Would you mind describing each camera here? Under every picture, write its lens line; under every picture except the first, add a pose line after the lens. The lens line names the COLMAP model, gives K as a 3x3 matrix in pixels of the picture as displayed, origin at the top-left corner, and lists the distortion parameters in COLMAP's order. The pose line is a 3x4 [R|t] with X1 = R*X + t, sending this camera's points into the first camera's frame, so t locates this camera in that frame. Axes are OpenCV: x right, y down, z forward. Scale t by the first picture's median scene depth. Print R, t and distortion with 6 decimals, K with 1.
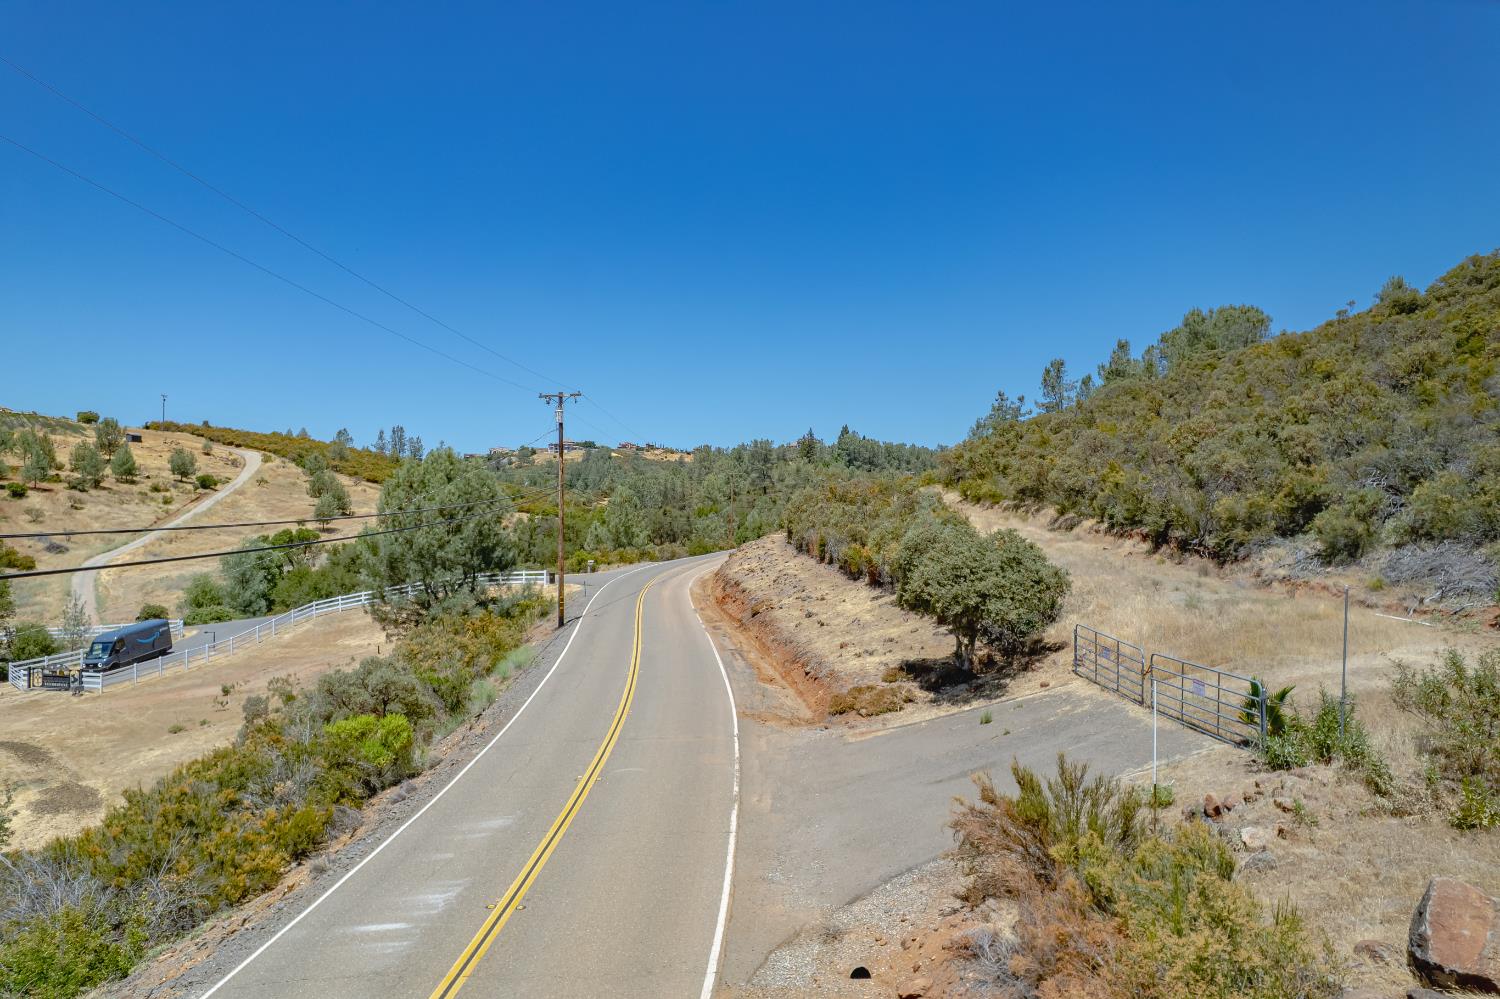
lens RADIAL K [[971.6, 0, 744.3], [0, 971.6, 495.8], [0, 0, 1]] dist [-0.084653, 0.082187]
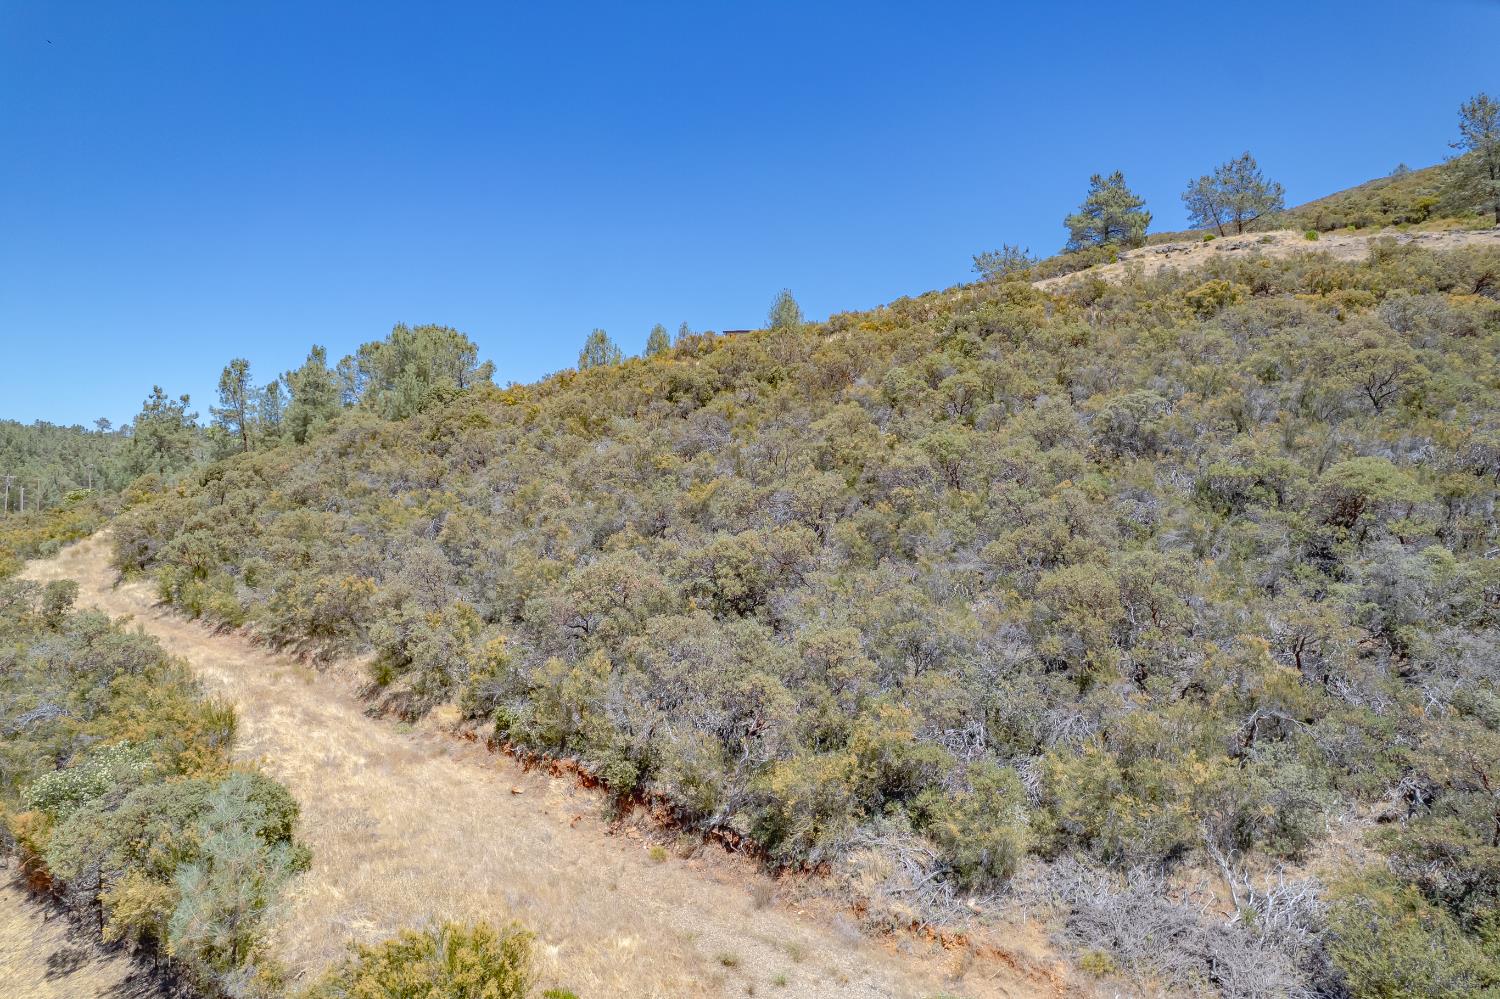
lens RADIAL K [[971.6, 0, 744.3], [0, 971.6, 495.8], [0, 0, 1]] dist [-0.084653, 0.082187]
pose [[0.666905, 0.021642, 0.744829, 0.003103], [-0.029129, 0.999571, -0.002961, -0.038781], [-0.744573, -0.019721, 0.667249, 0.136370]]
